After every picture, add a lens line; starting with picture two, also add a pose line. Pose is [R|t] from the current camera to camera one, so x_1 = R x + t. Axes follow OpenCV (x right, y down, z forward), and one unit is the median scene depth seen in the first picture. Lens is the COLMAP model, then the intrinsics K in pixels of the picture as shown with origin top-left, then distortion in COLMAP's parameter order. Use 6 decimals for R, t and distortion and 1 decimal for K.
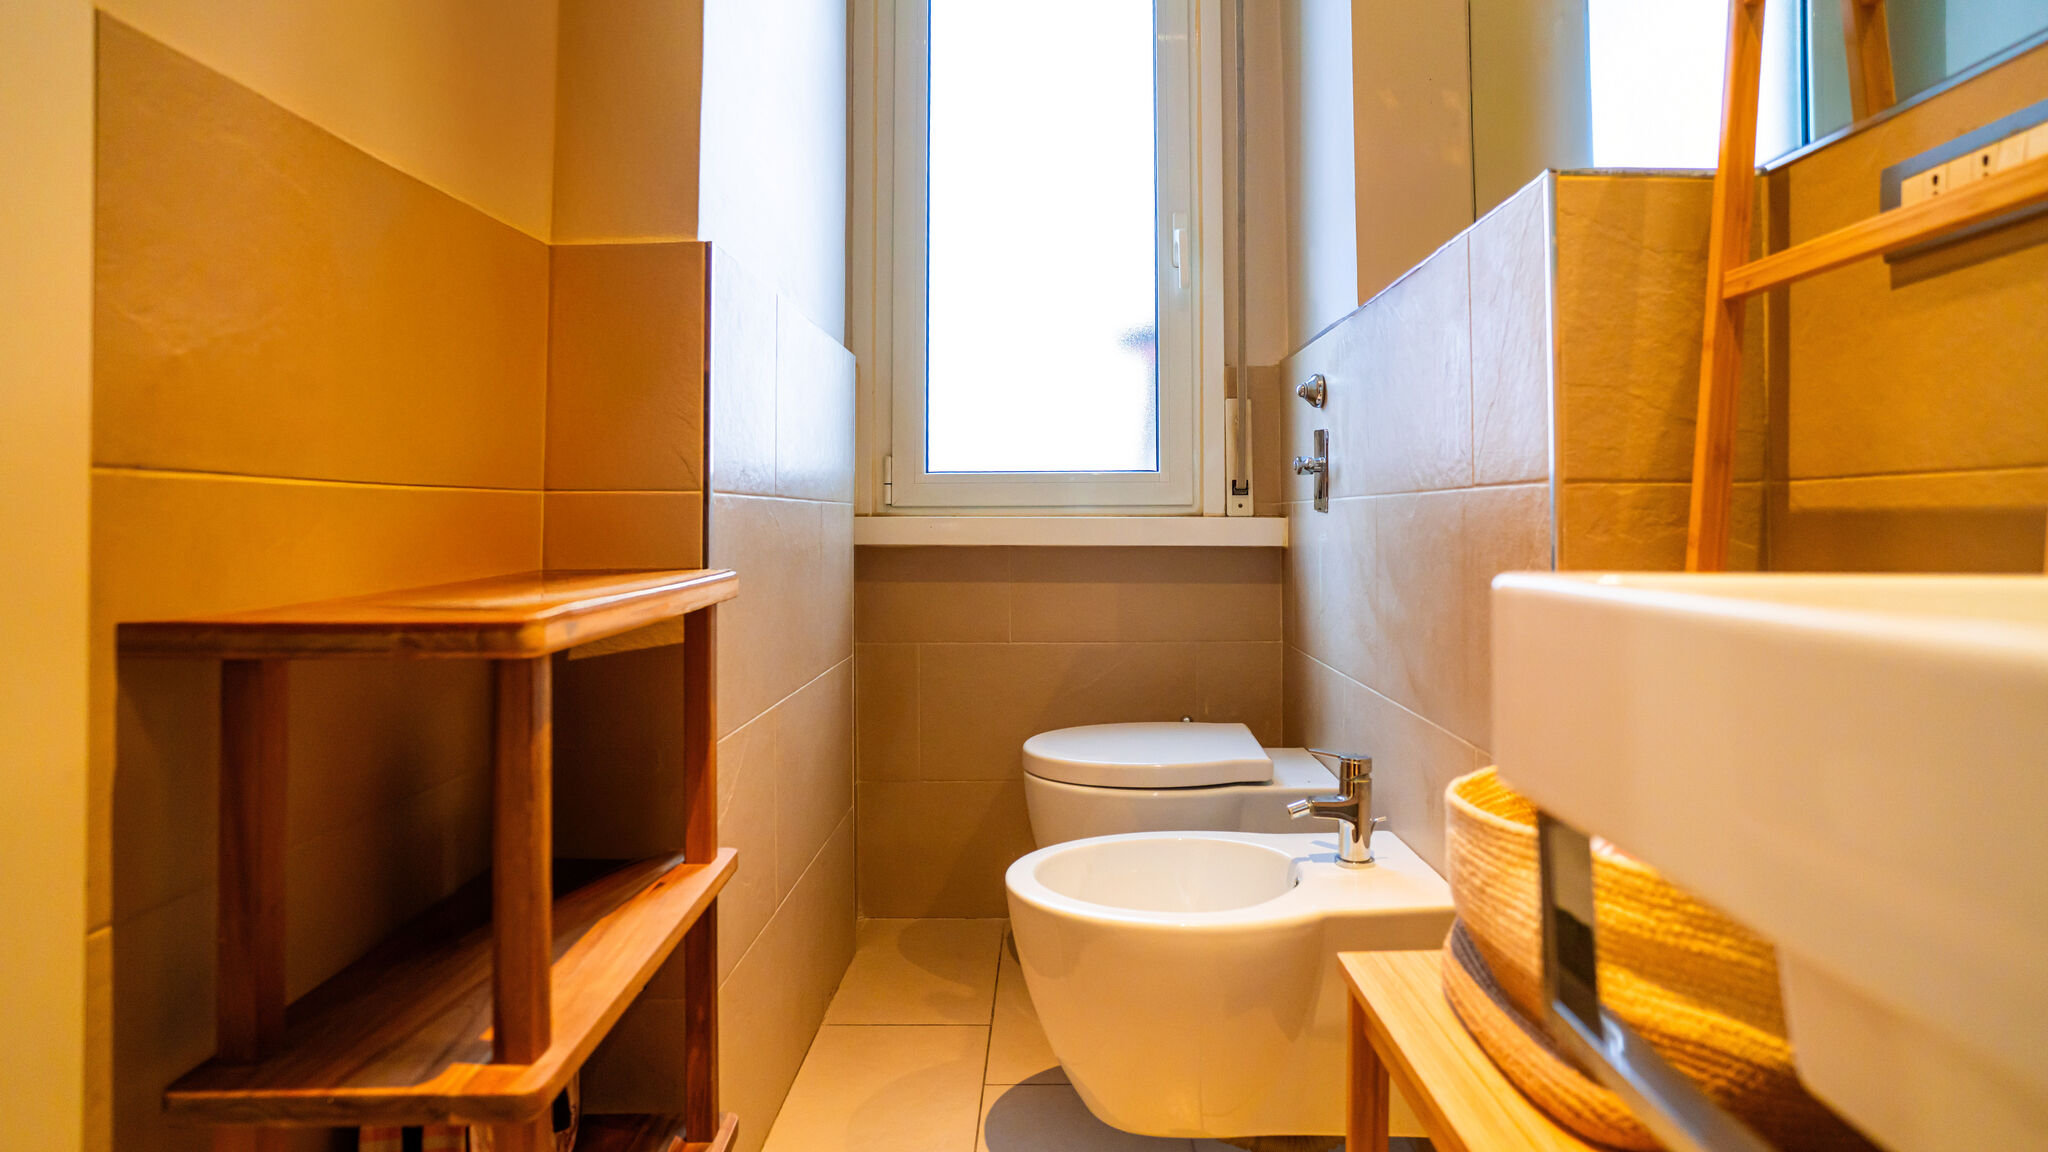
lens RADIAL K [[1083.5, 0, 1042.5], [0, 1083.5, 493.8], [0, 0, 1]] dist [-0.064550, 0.033958]
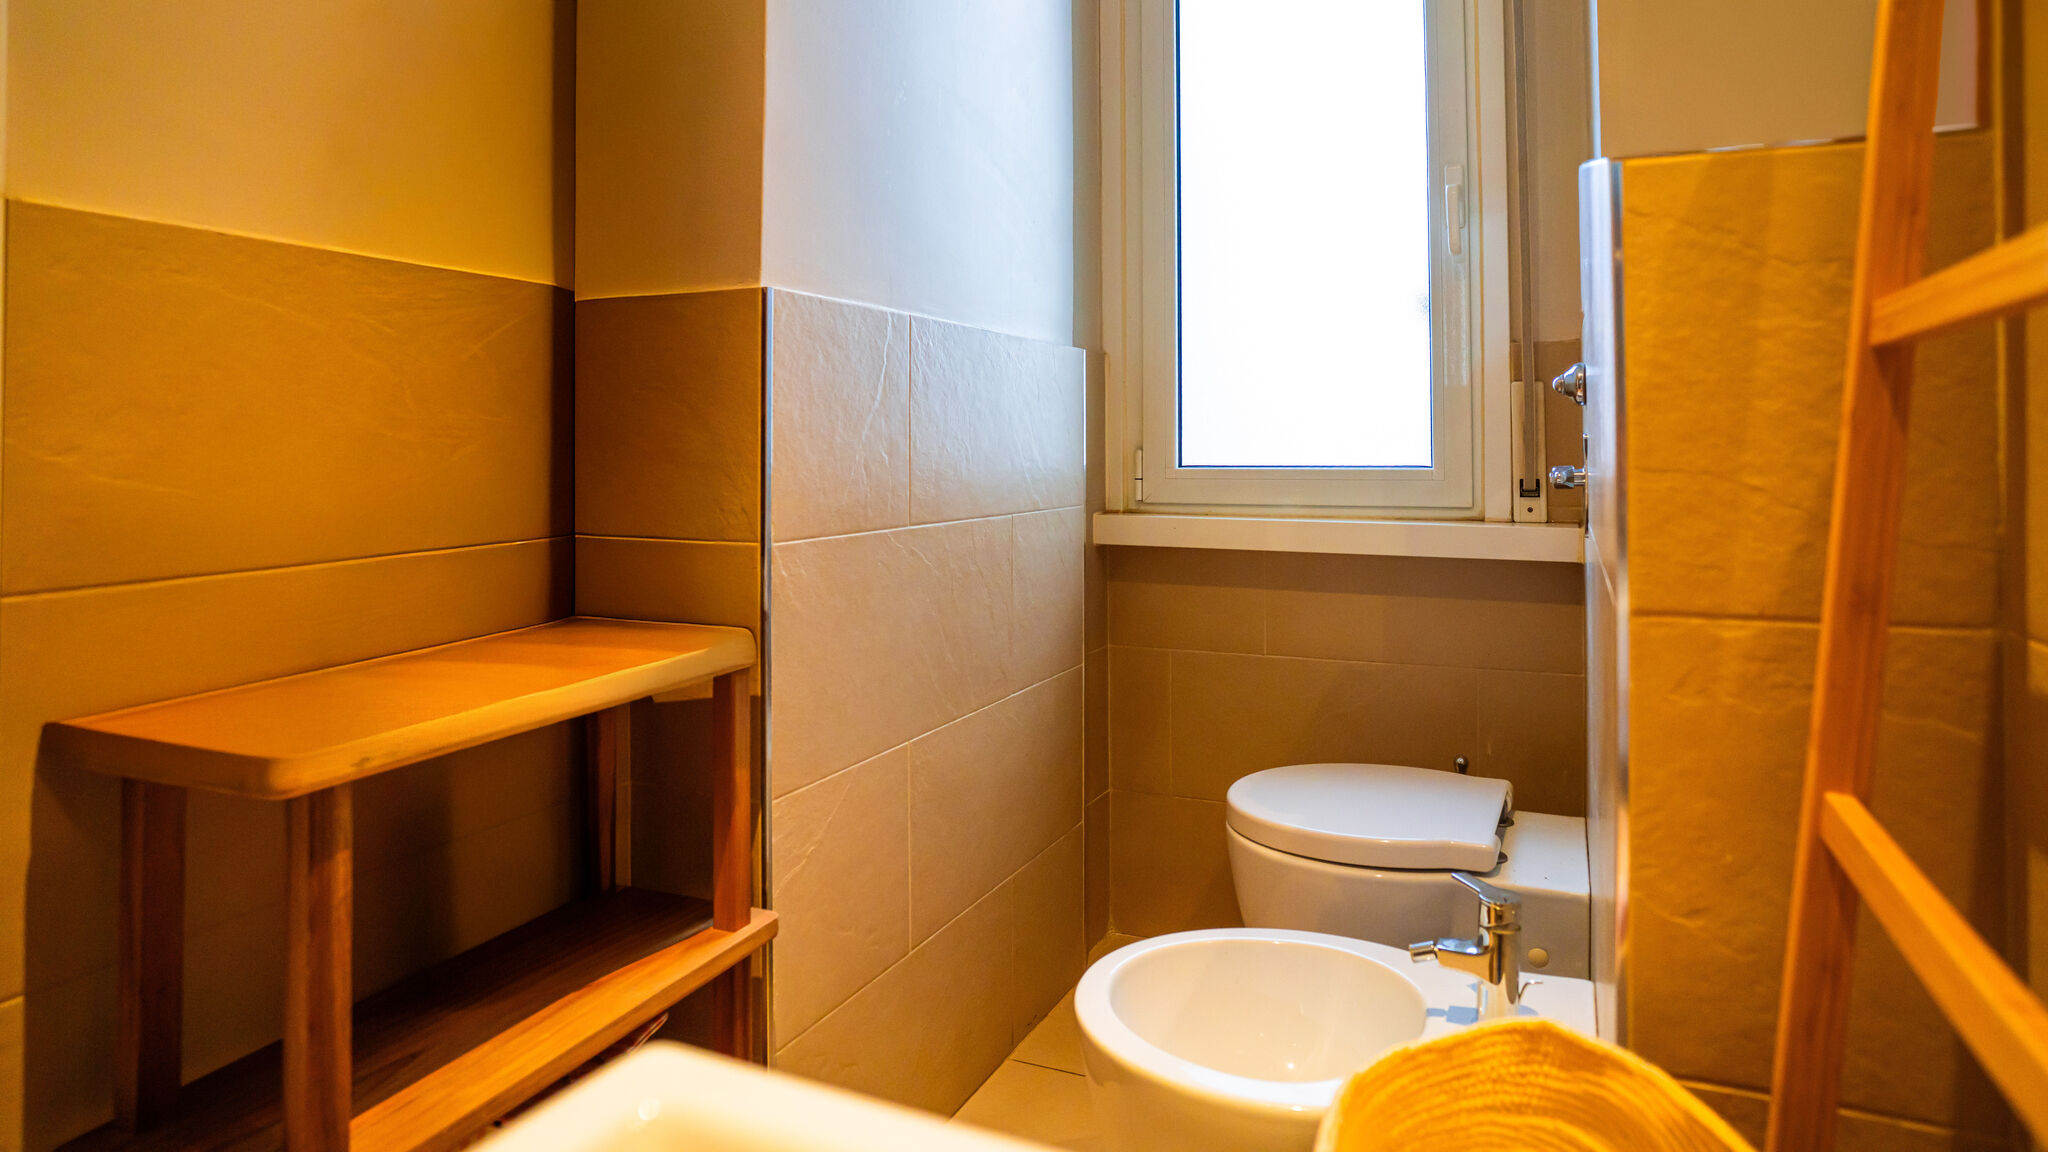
lens RADIAL K [[1083.5, 0, 1107.6], [0, 1083.5, 421.0], [0, 0, 1]] dist [-0.064550, 0.033958]
pose [[0.929789, -0.010741, -0.367937, 0.339460], [0.009974, 0.999942, -0.003986, -0.105851], [0.367958, 0.000036, 0.929842, 0.197518]]
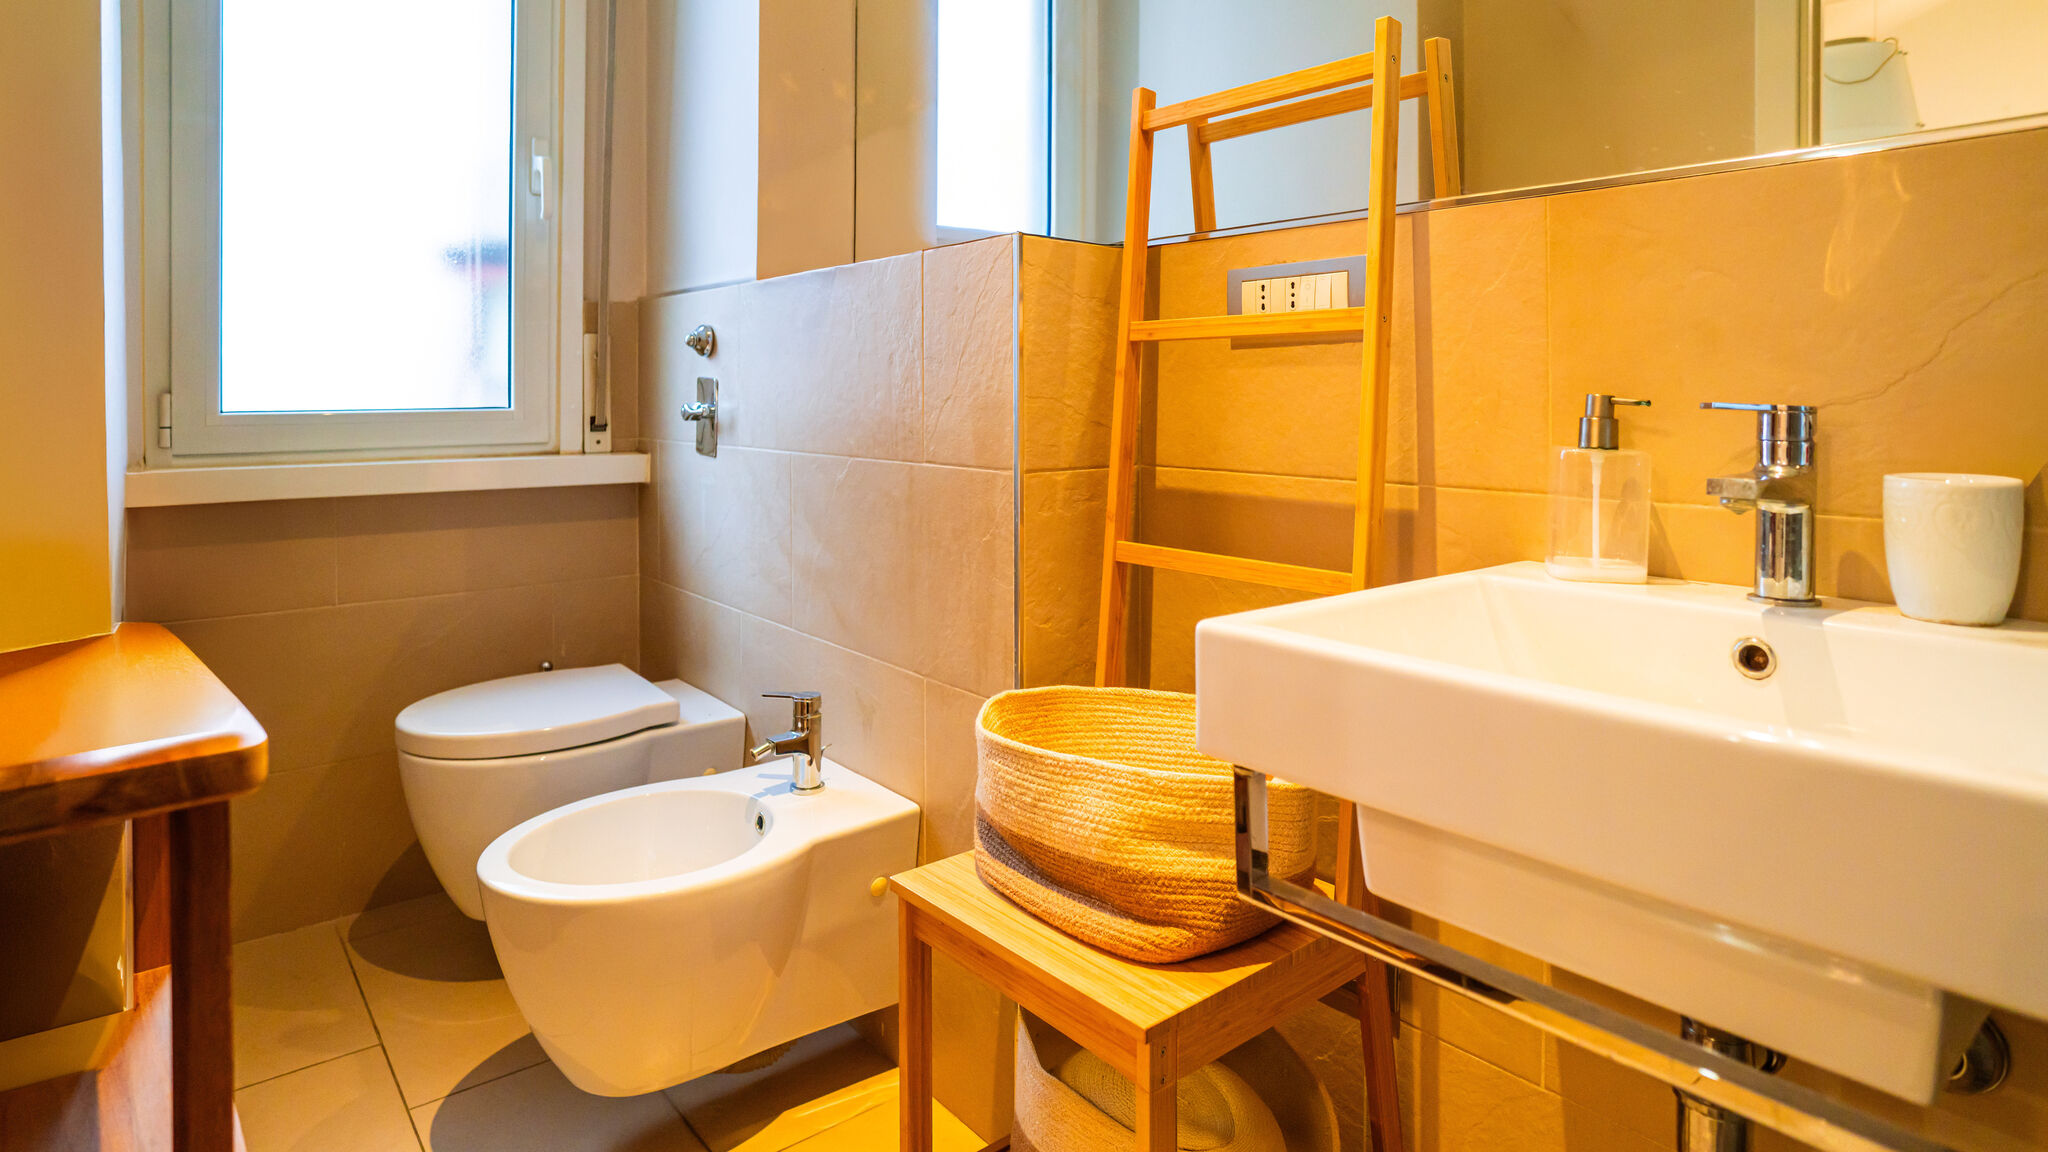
lens RADIAL K [[1117.7, 0, 979.4], [0, 1117.7, 391.6], [0, 0, 1]] dist [-0.044134, 0.000670]
pose [[0.787504, -0.003931, 0.616297, -0.309140], [-0.010088, 0.999763, 0.019267, -0.106743], [-0.616227, -0.021390, 0.787278, -0.024741]]
